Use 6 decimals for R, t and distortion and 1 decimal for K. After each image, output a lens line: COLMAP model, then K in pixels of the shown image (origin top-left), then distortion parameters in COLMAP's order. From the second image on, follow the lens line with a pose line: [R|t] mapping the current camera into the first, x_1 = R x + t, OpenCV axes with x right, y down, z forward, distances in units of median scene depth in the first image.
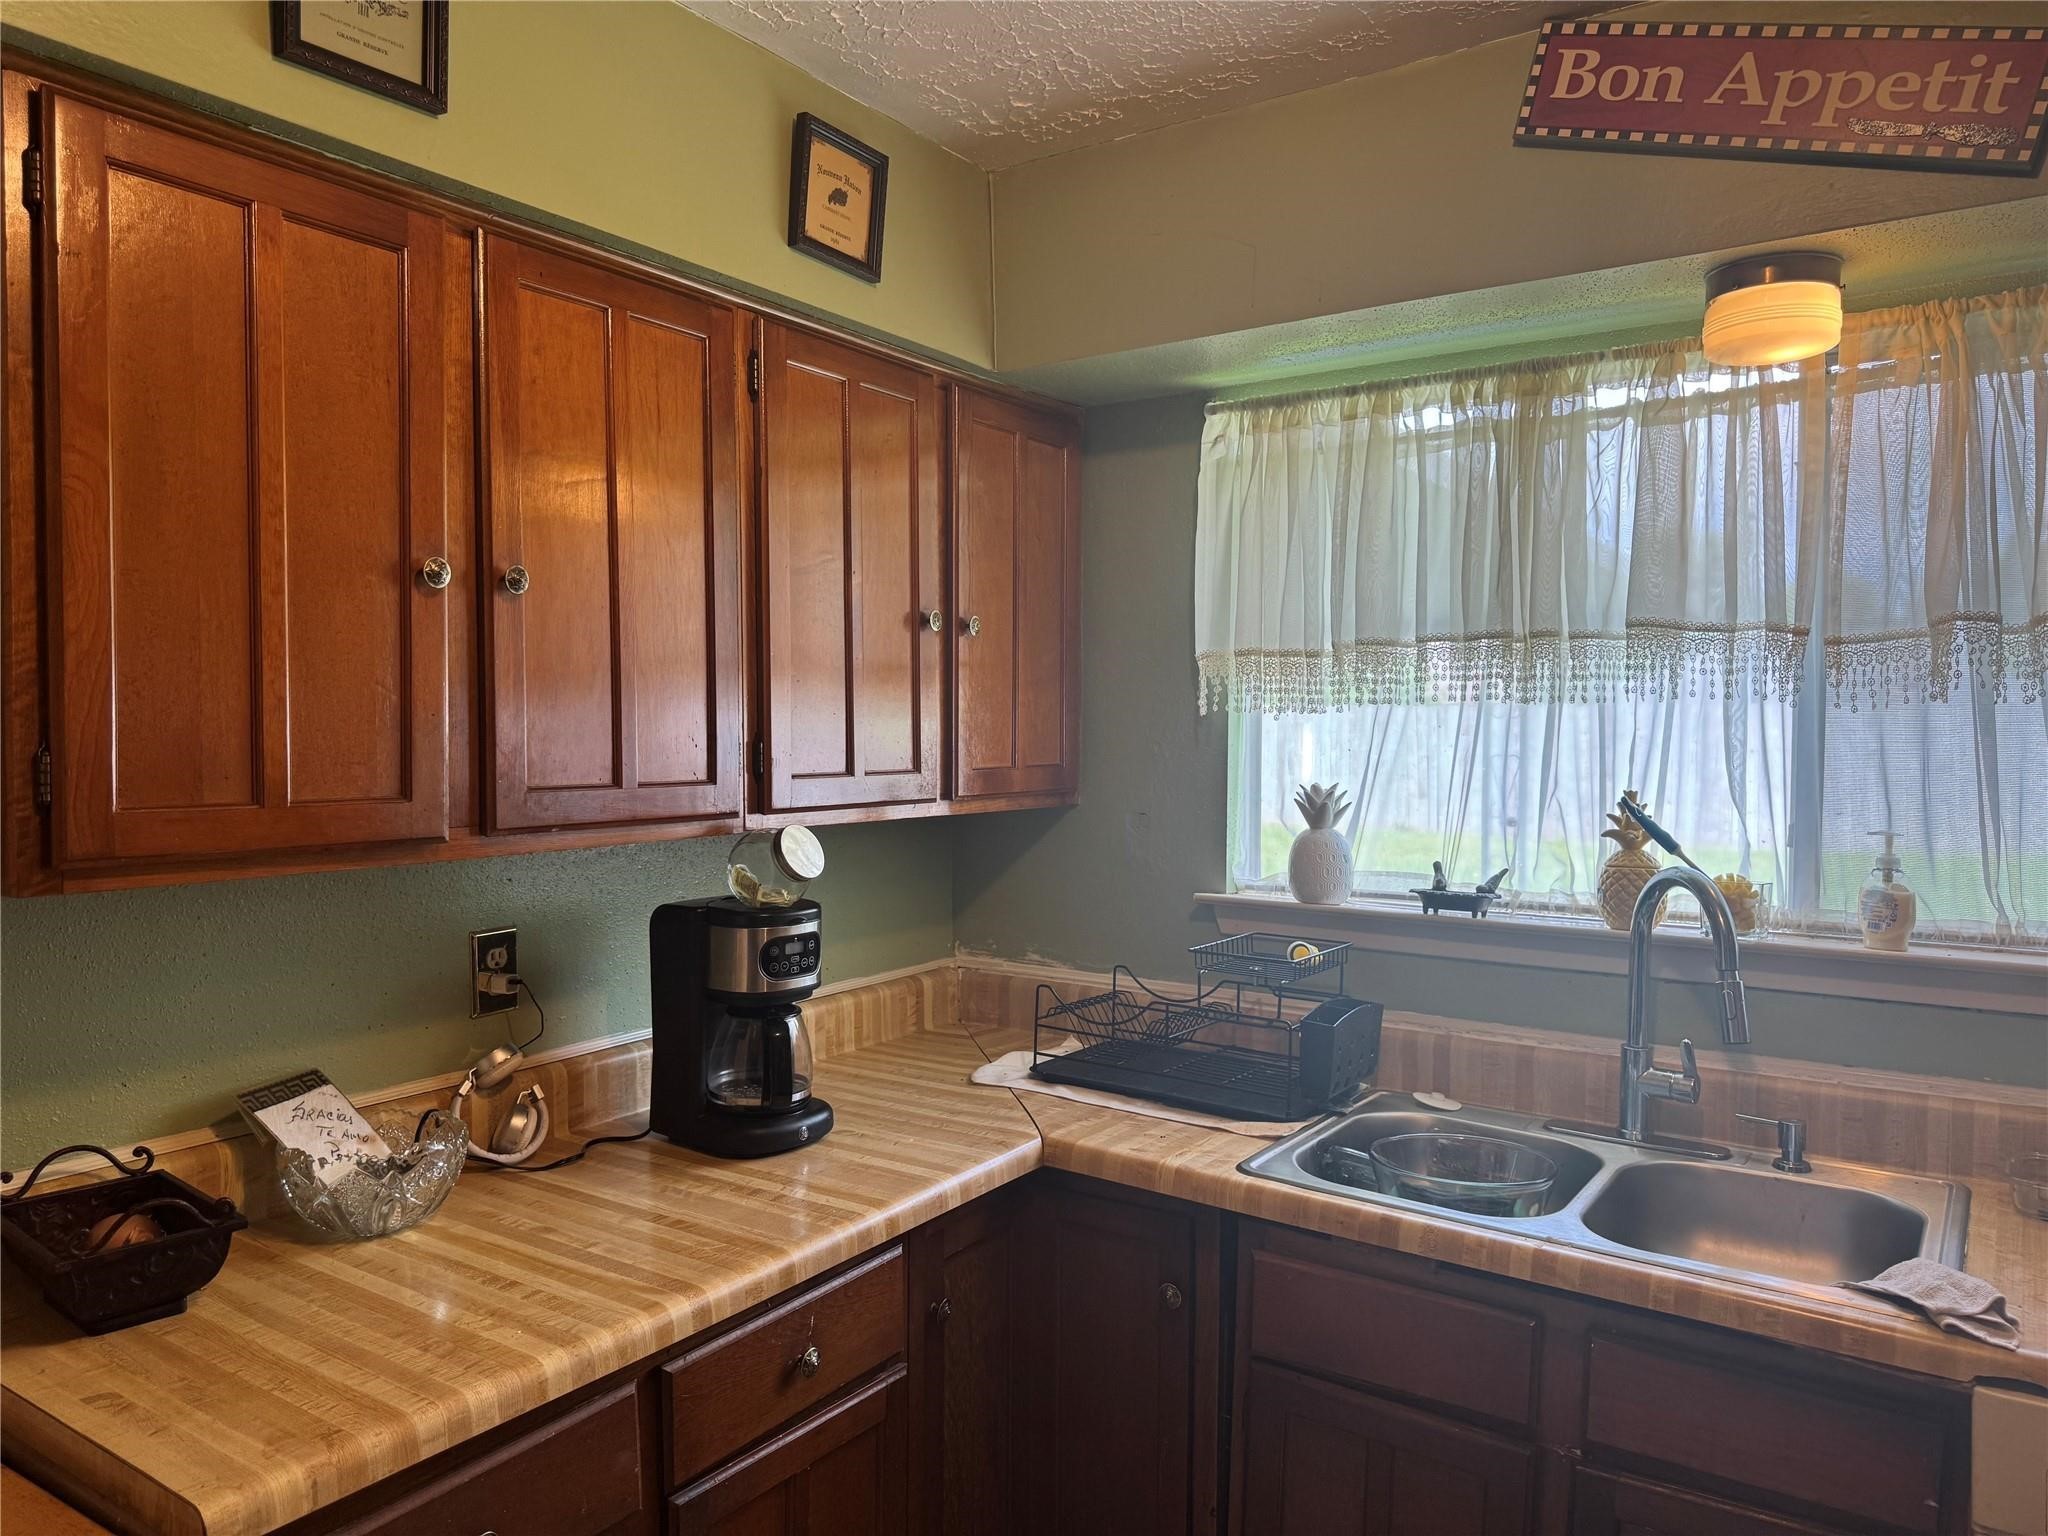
lens RADIAL K [[1466.6, 0, 1027.3], [0, 1466.6, 750.6], [0, 0, 1]] dist [0.100439, -0.106272]
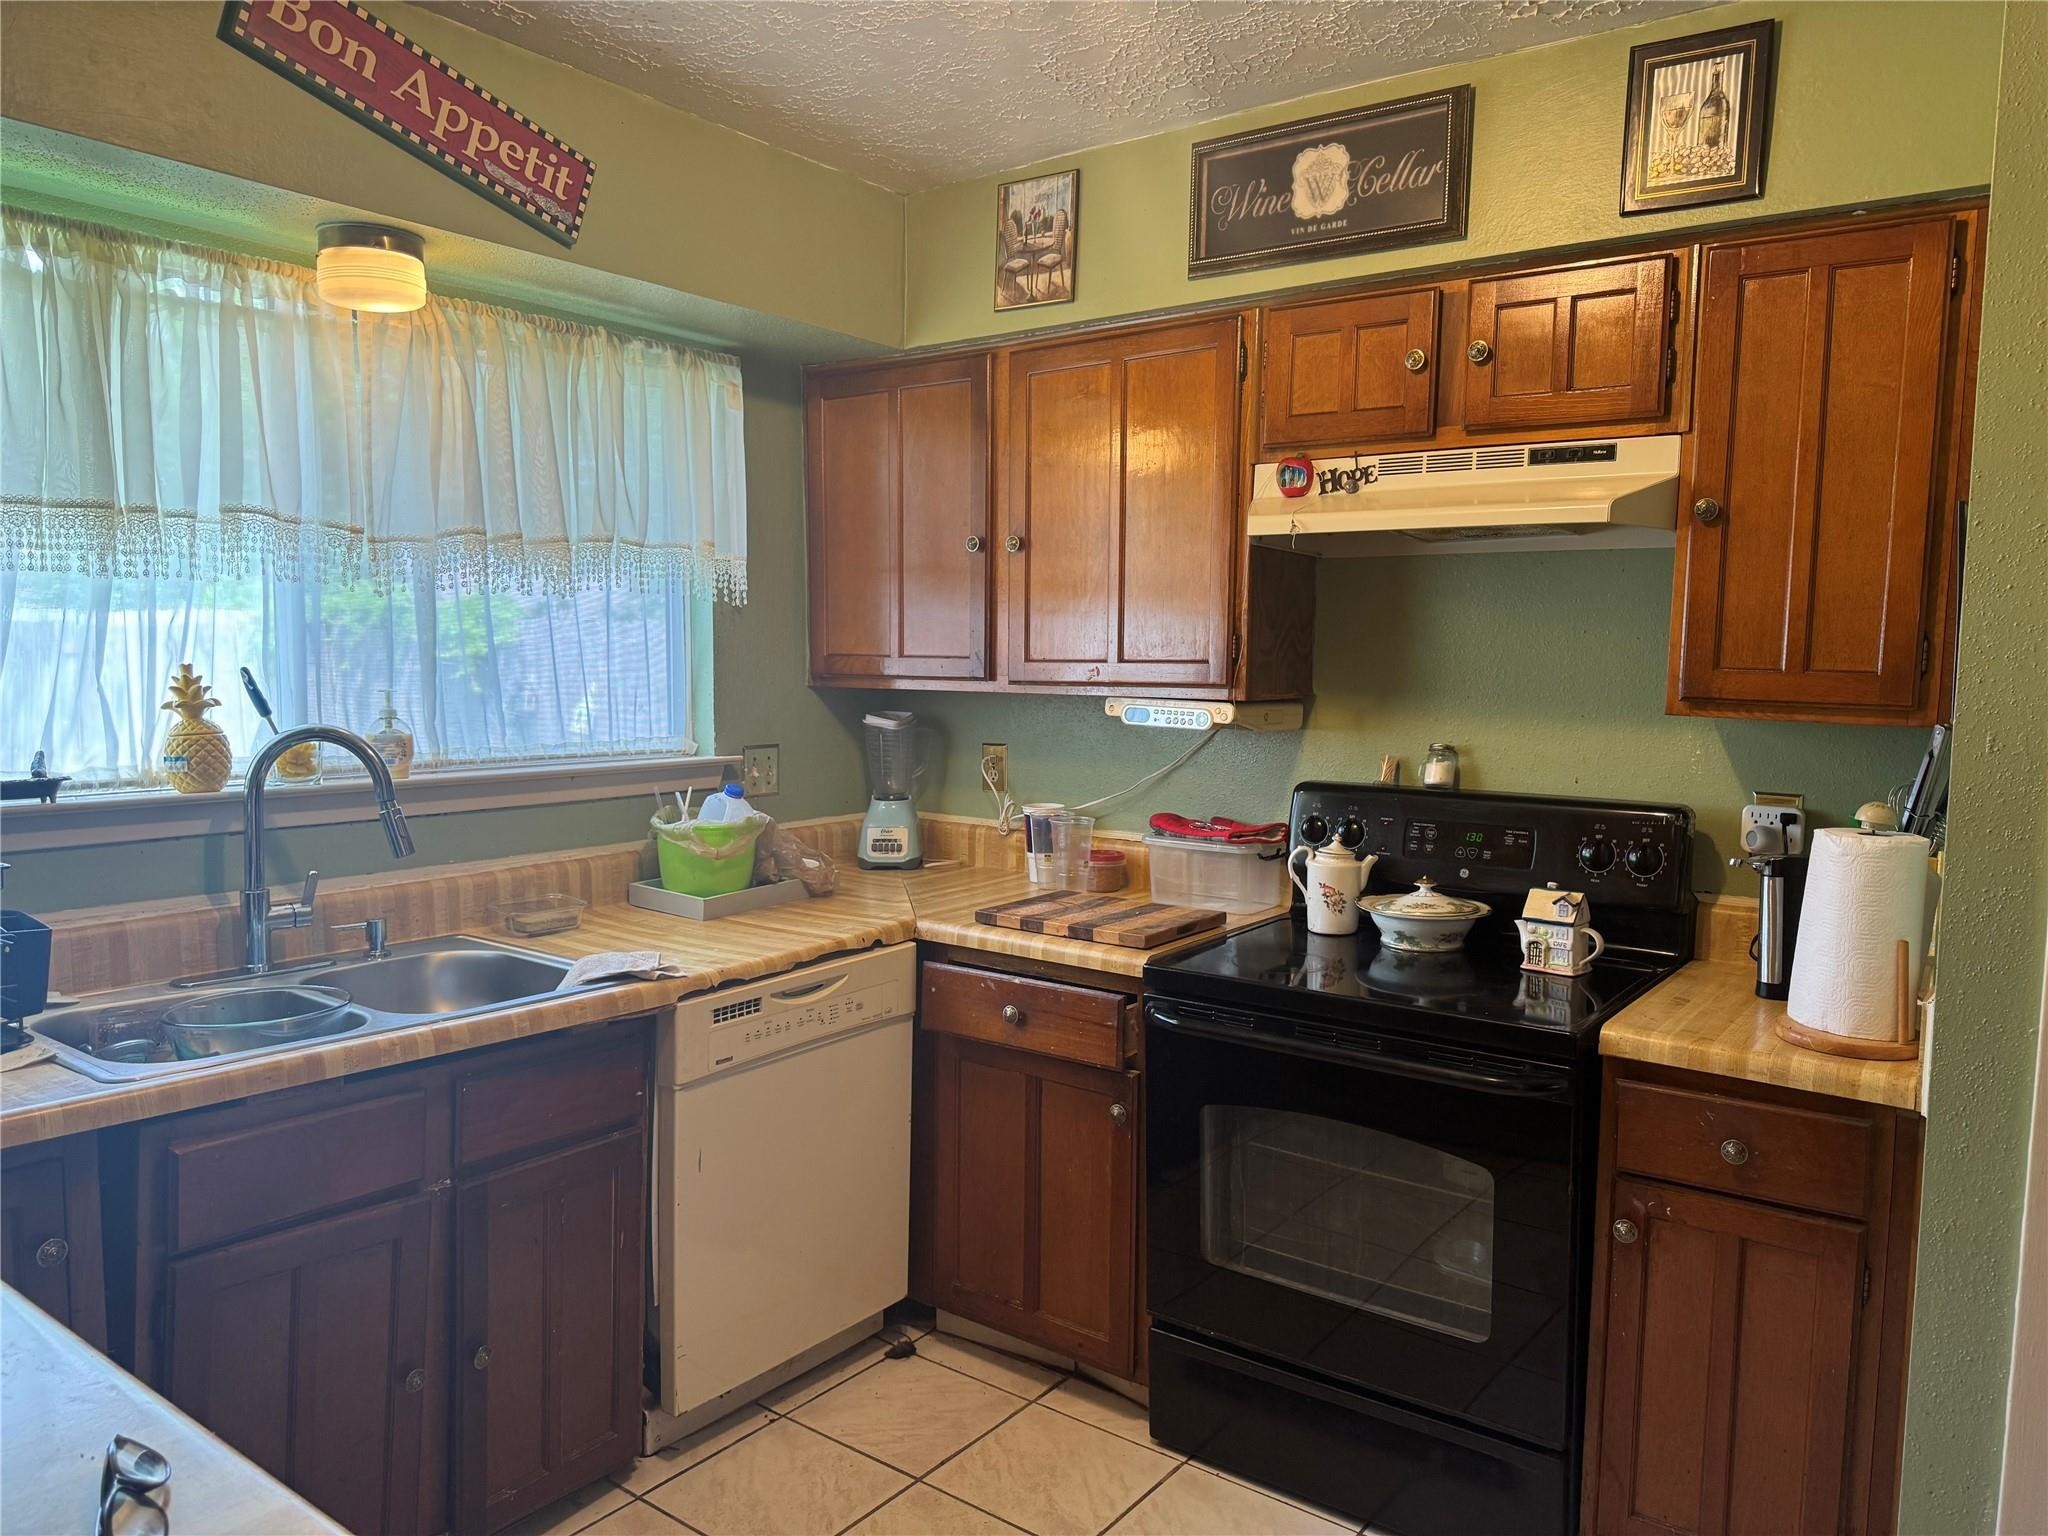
lens RADIAL K [[1466.6, 0, 1027.0], [0, 1466.6, 777.5], [0, 0, 1]] dist [0.100439, -0.106272]
pose [[0.042680, -0.093172, 0.994735, -0.756449], [0.004633, 0.995650, 0.093059, 0.012337], [-0.999078, 0.000637, 0.042926, 0.407691]]
